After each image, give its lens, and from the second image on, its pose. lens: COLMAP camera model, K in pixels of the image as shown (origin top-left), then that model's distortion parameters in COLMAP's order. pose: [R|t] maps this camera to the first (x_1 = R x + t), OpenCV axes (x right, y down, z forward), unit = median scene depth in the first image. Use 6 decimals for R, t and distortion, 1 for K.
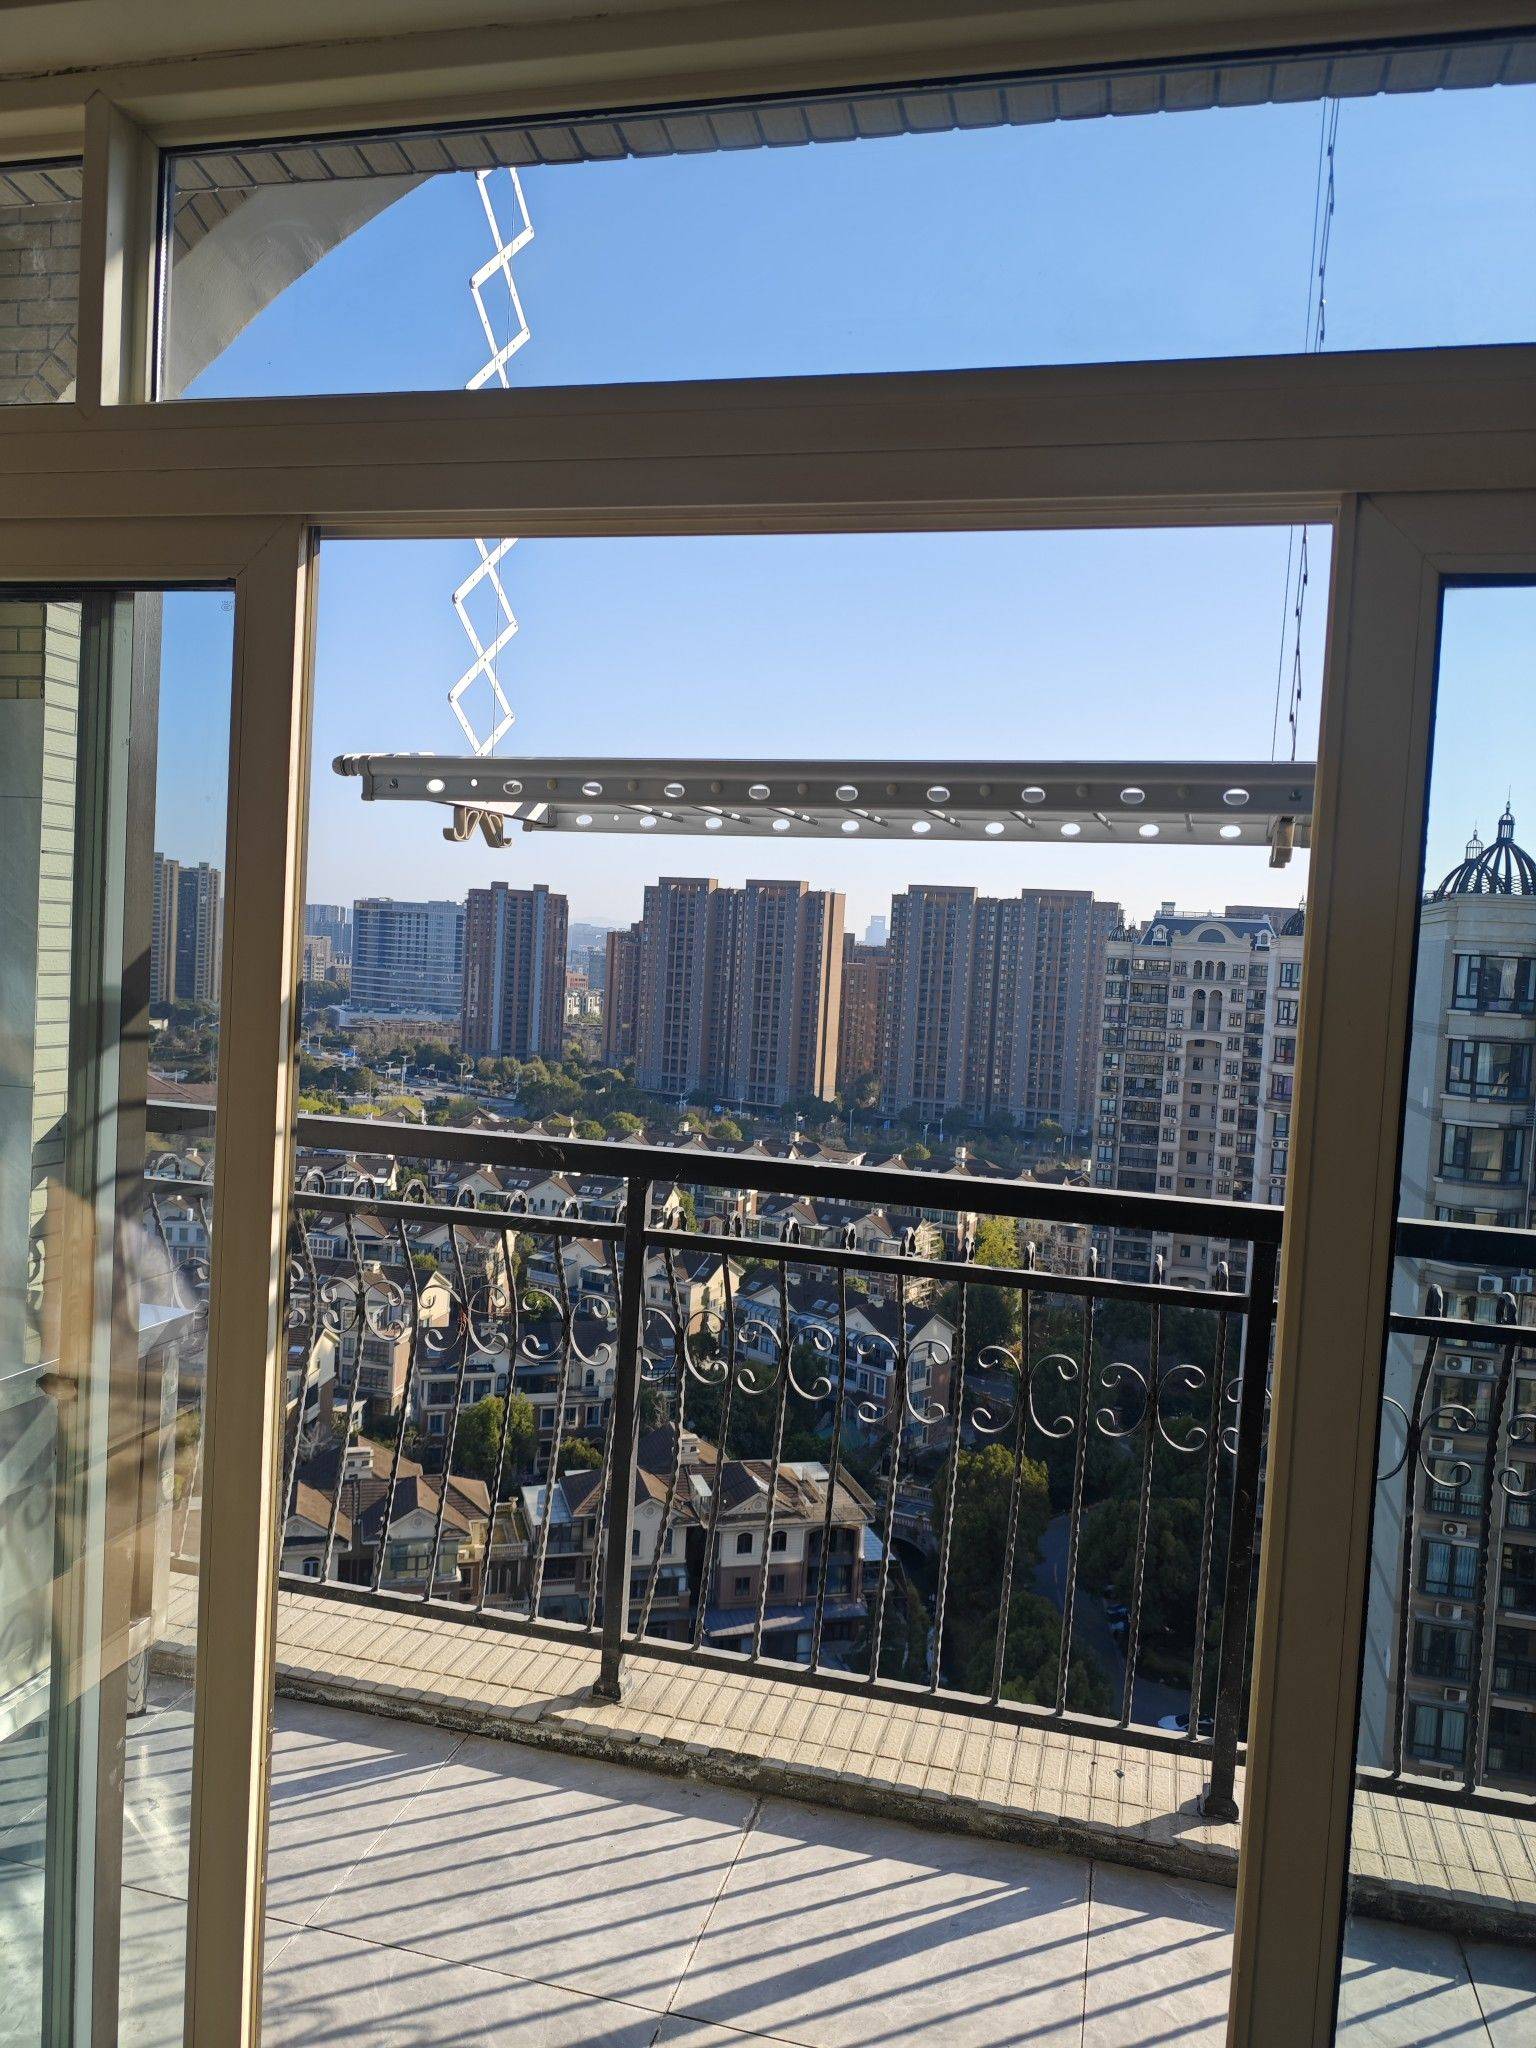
lens RADIAL K [[1482.9, 0, 780.1], [0, 1482.9, 1022.1], [0, 0, 1]] dist [0.049620, -0.048916]
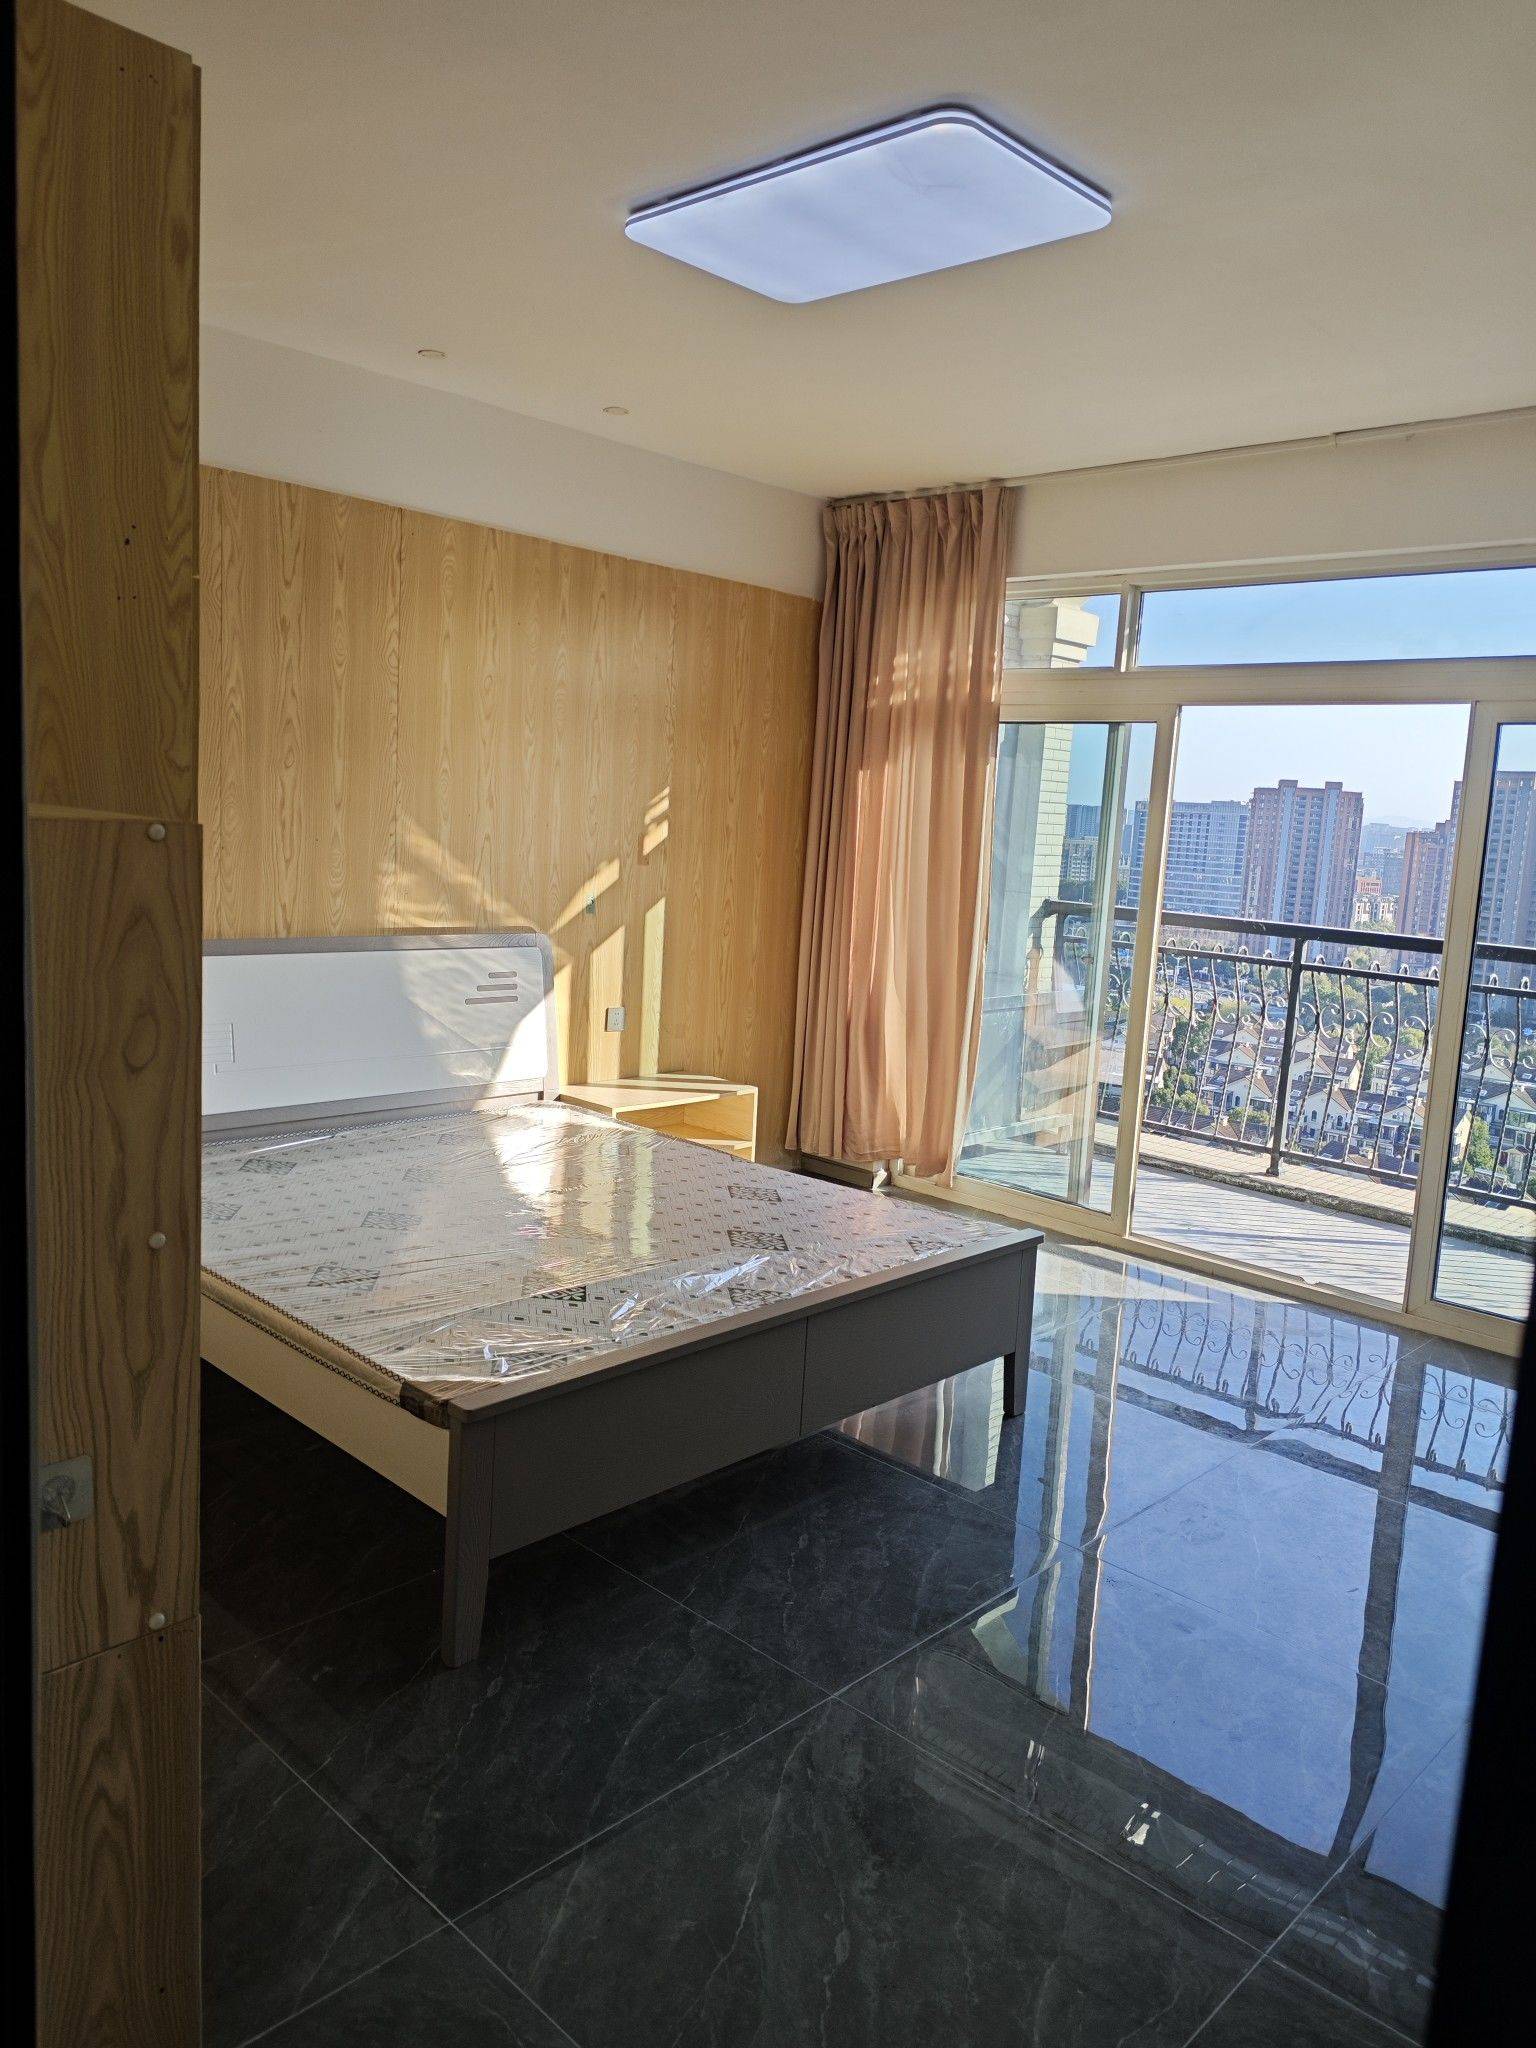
lens RADIAL K [[1482.9, 0, 774.2], [0, 1482.9, 1023.5], [0, 0, 1]] dist [0.049620, -0.048916]
pose [[0.870909, 0.063534, -0.487320, 0.342704], [-0.030864, 0.996722, 0.074789, 0.099397], [0.490474, -0.050094, 0.870015, -1.436979]]
